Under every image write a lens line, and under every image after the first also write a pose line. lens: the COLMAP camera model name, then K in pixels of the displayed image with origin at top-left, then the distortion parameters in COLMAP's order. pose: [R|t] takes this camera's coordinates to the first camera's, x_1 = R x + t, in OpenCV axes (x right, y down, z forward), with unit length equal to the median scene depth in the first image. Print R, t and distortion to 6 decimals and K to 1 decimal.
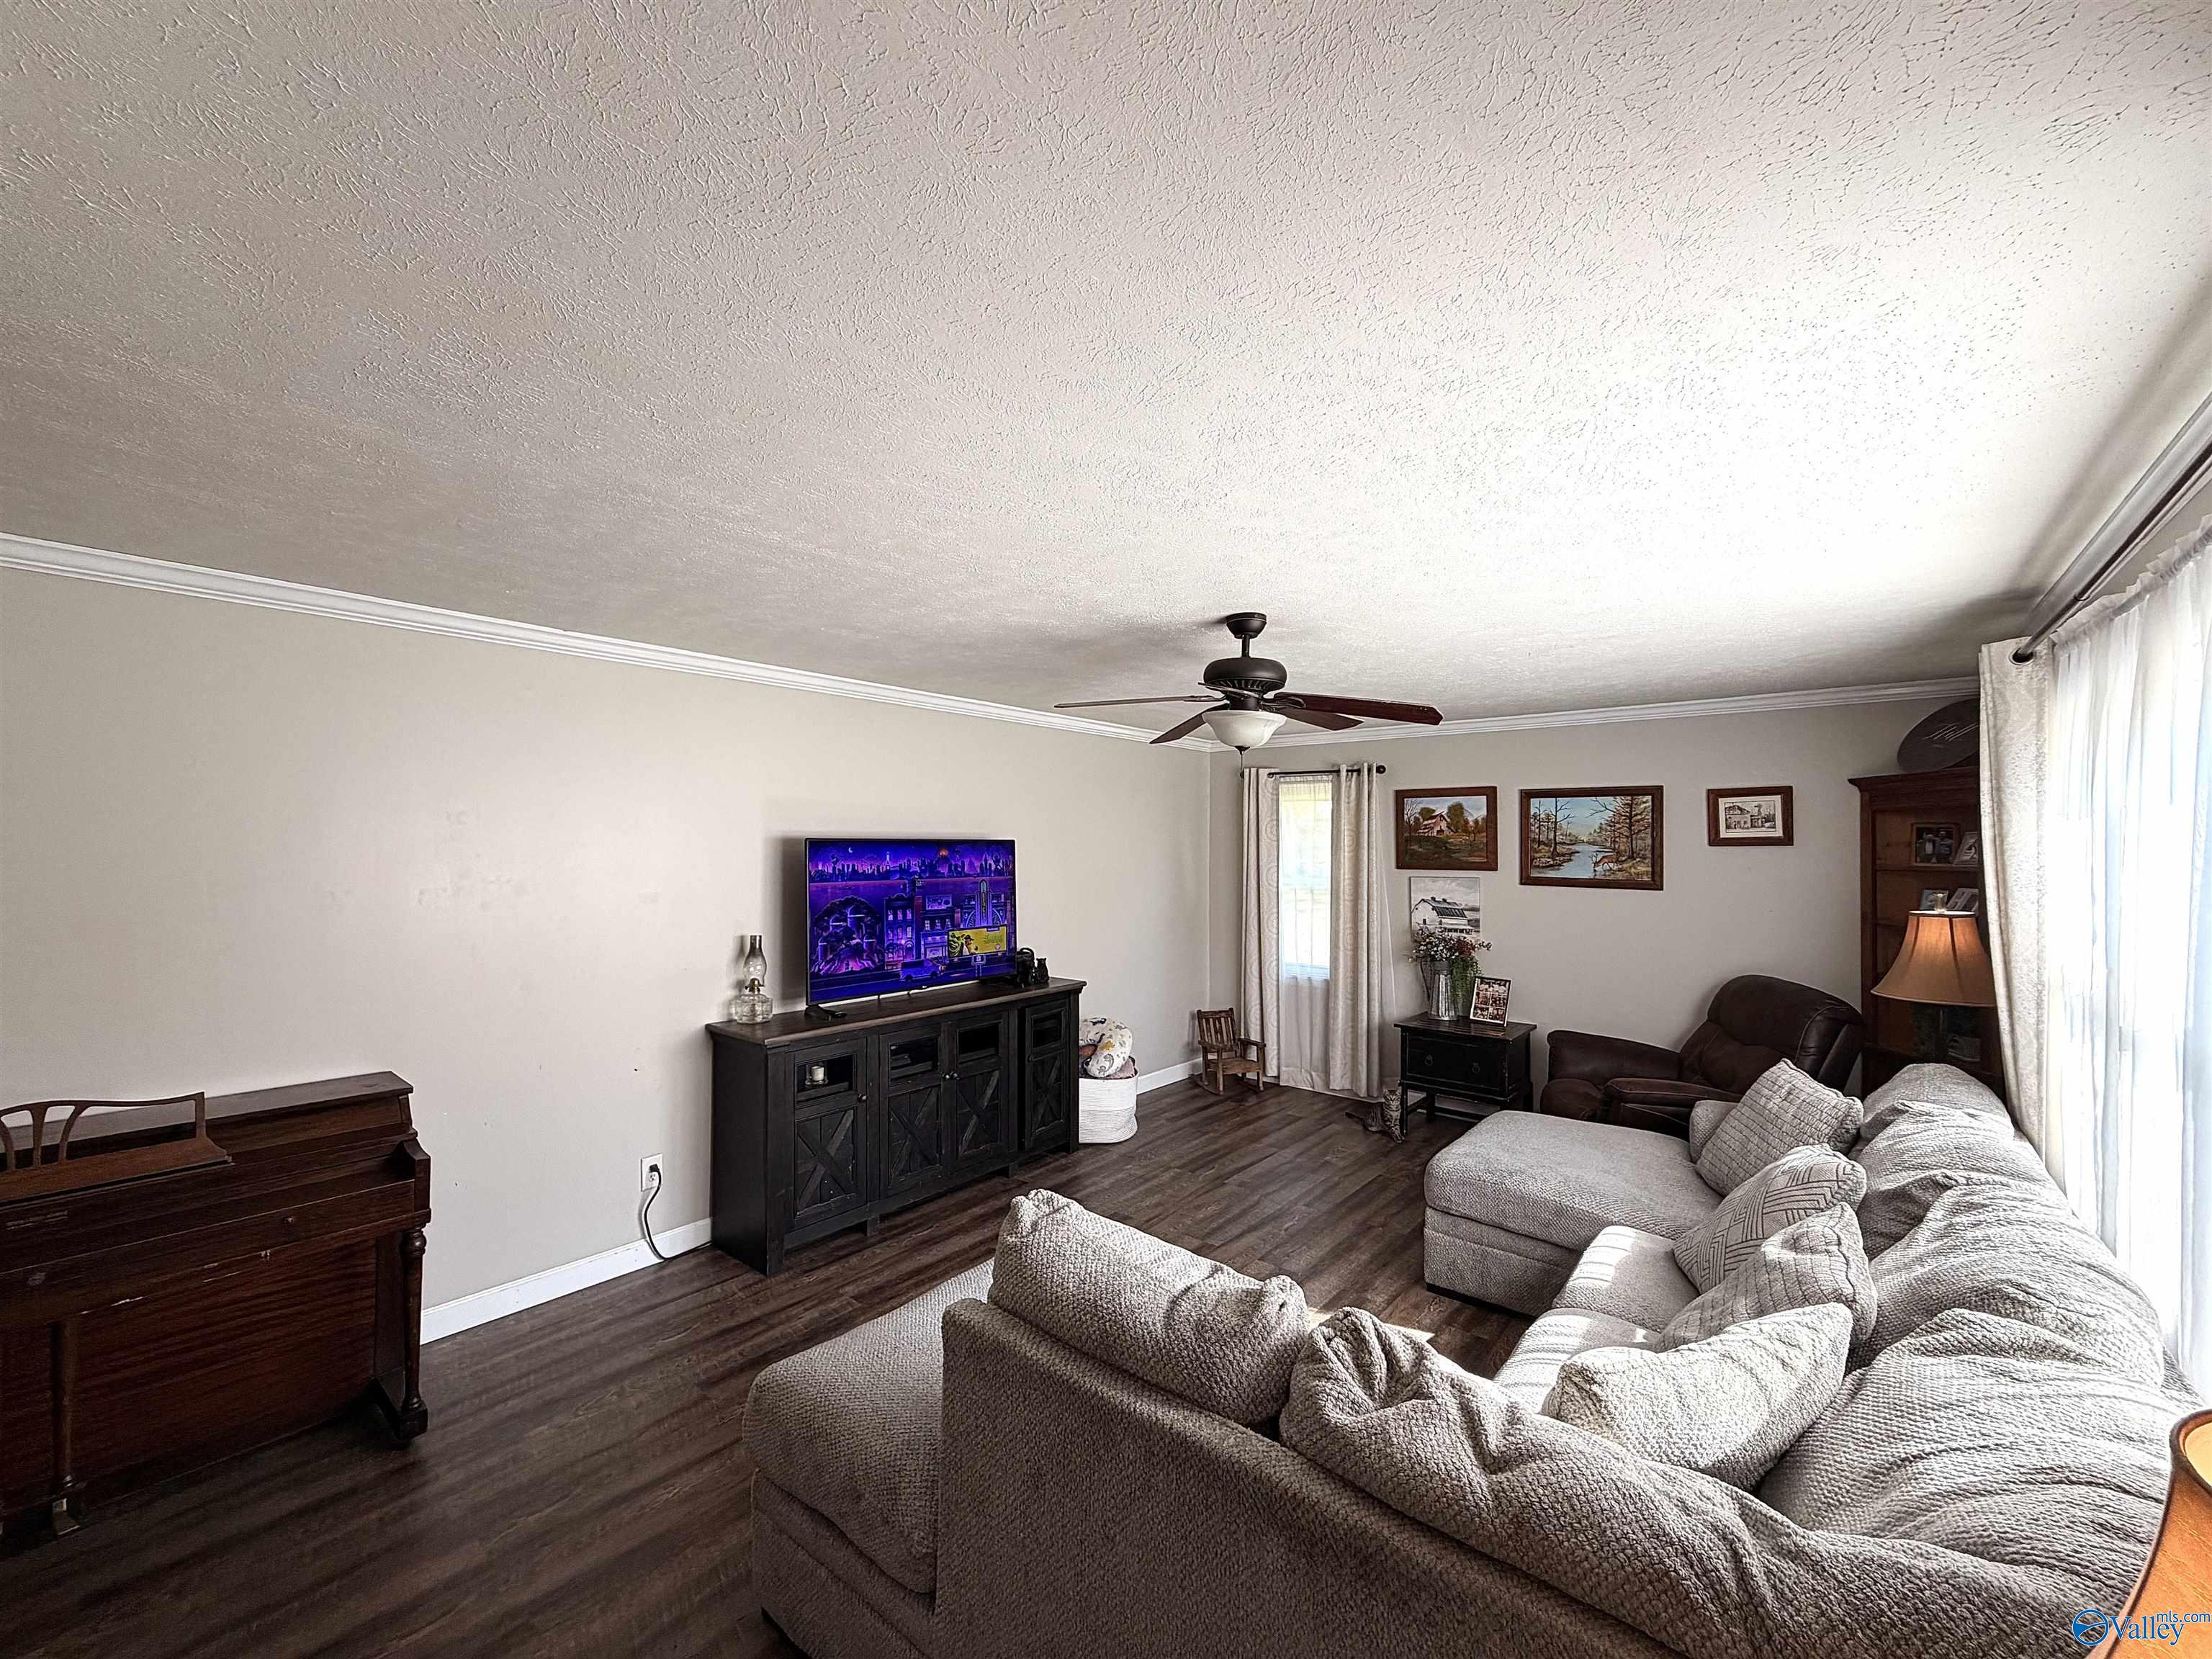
lens RADIAL K [[898.6, 0, 1109.1], [0, 898.6, 827.1], [0, 0, 1]] dist [0.002299, 0.000508]
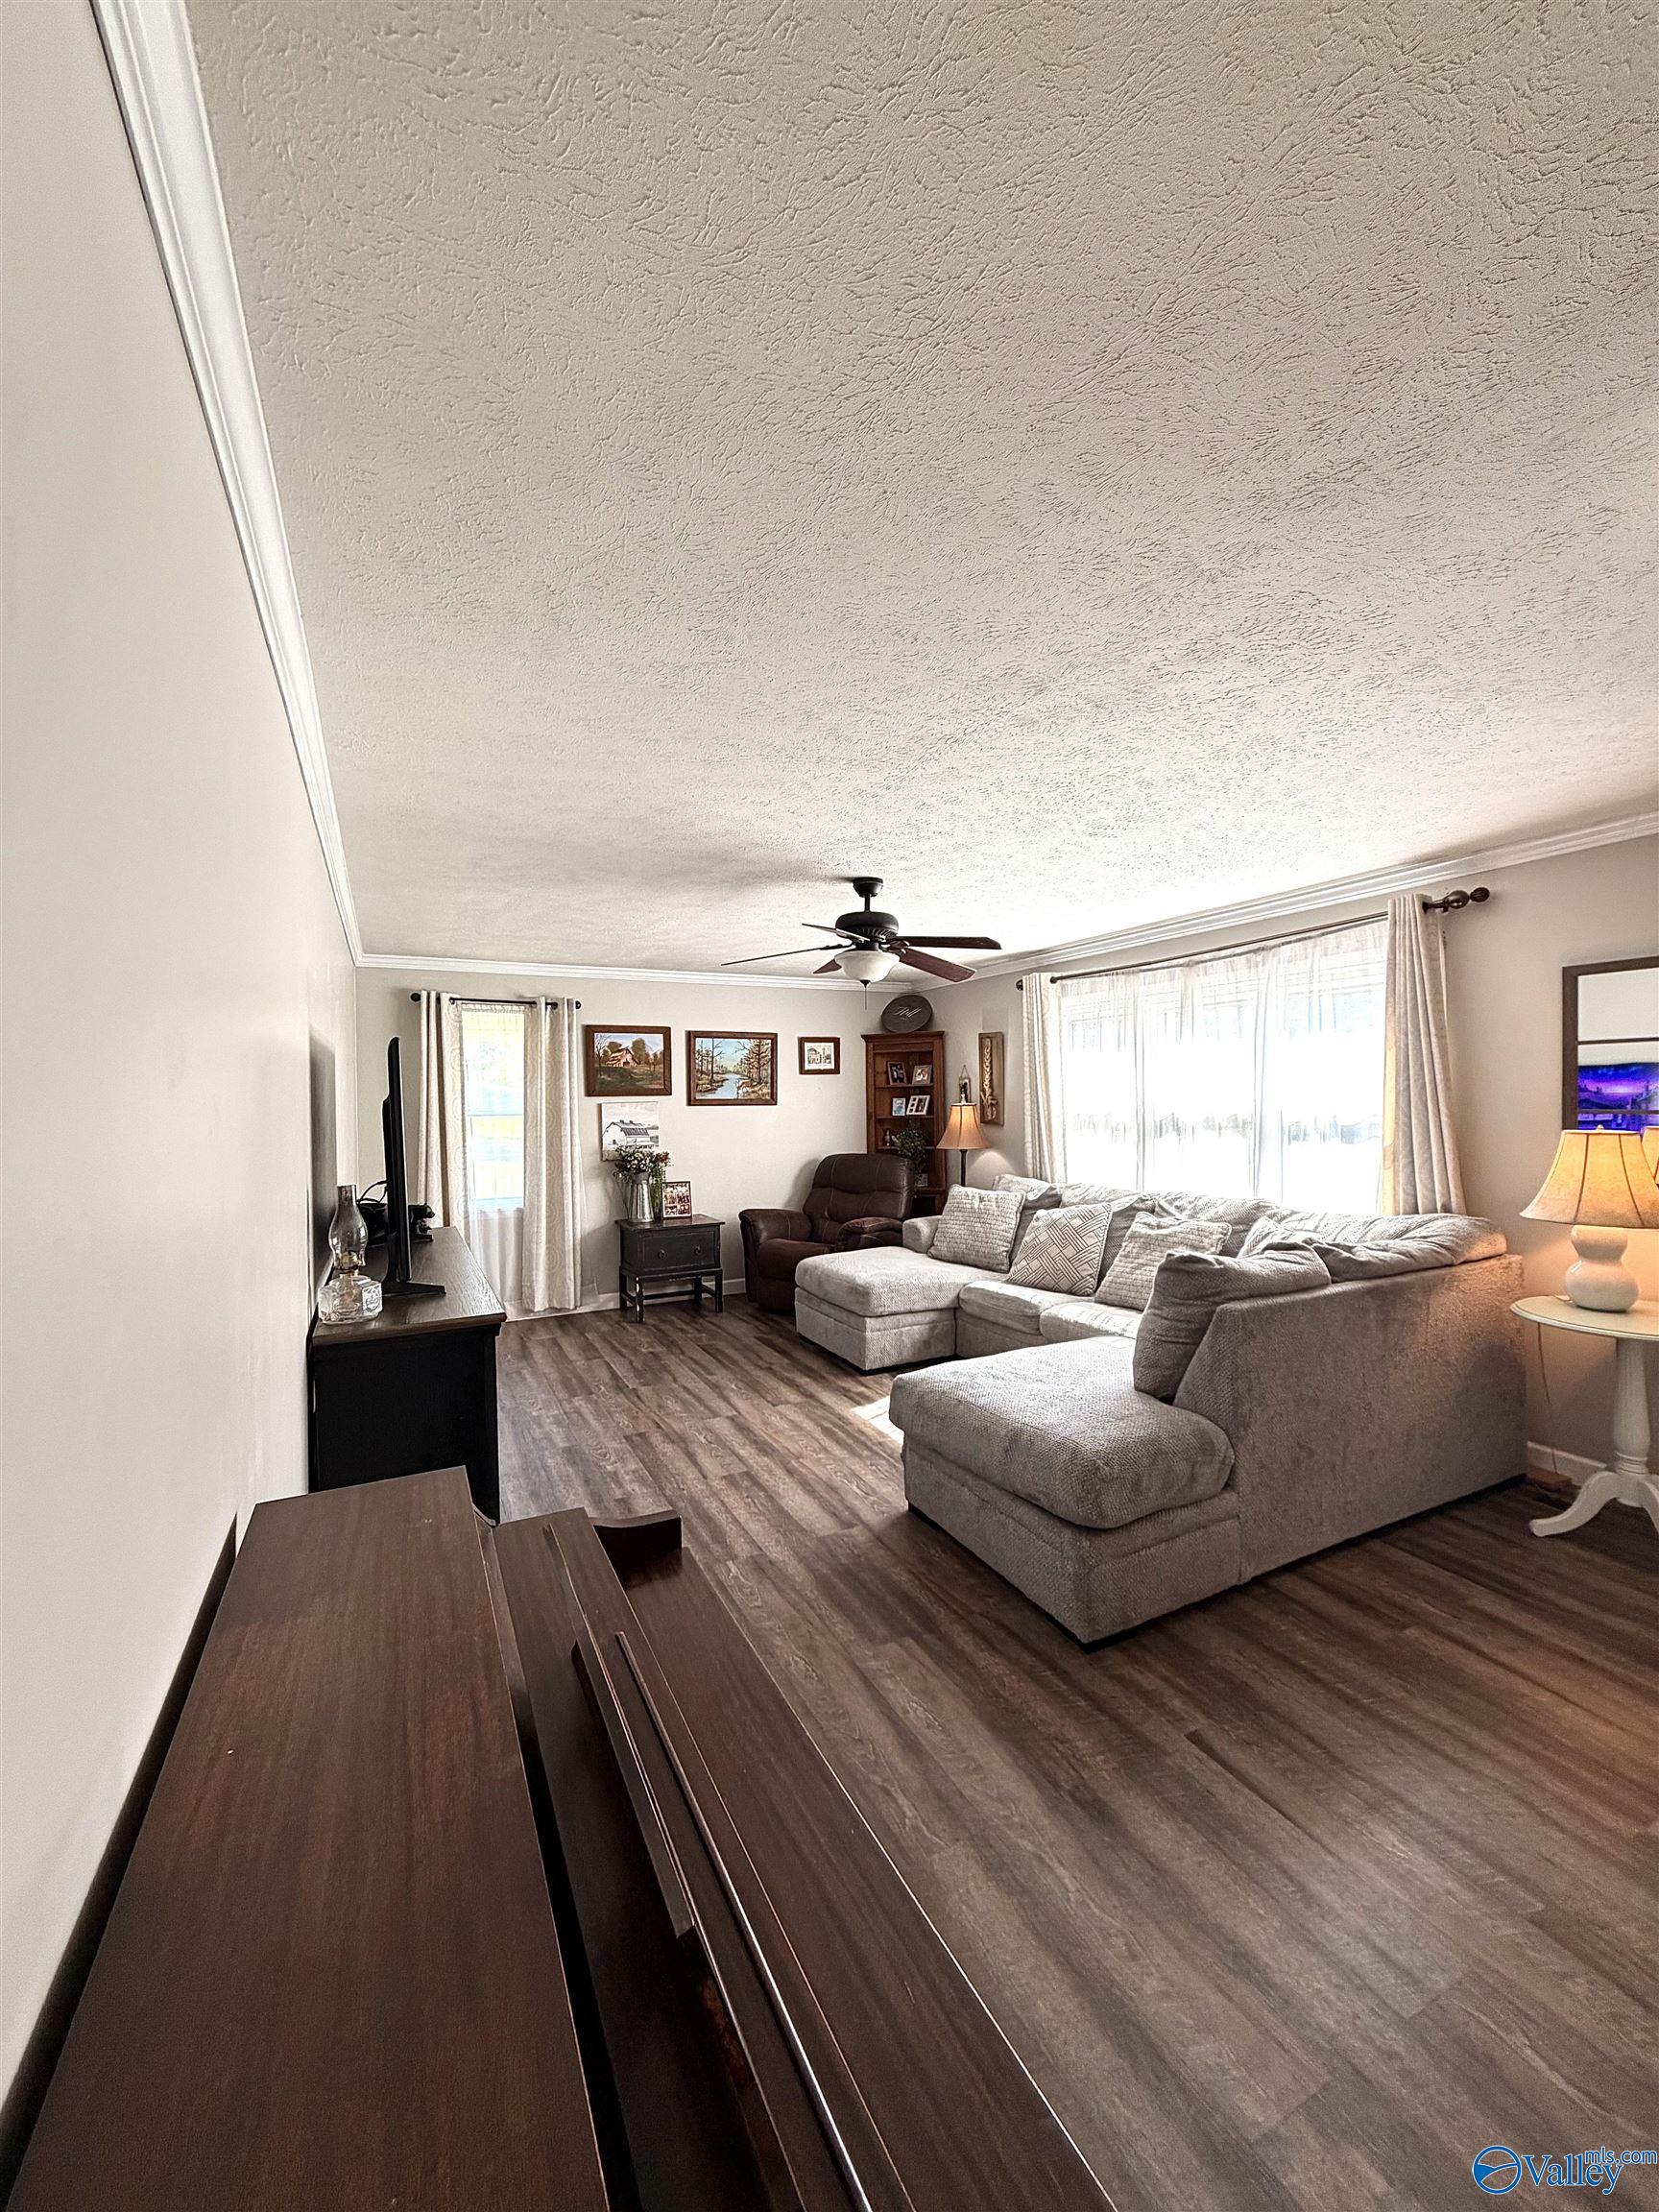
lens RADIAL K [[898.6, 0, 829.6], [0, 898.6, 1100.9], [0, 0, 1]] dist [0.002299, 0.000508]
pose [[0.390090, -0.013463, 0.920678, -0.639620], [-0.002208, 0.999877, 0.015557, 0.037821], [-0.920774, -0.008101, 0.390012, 0.329457]]
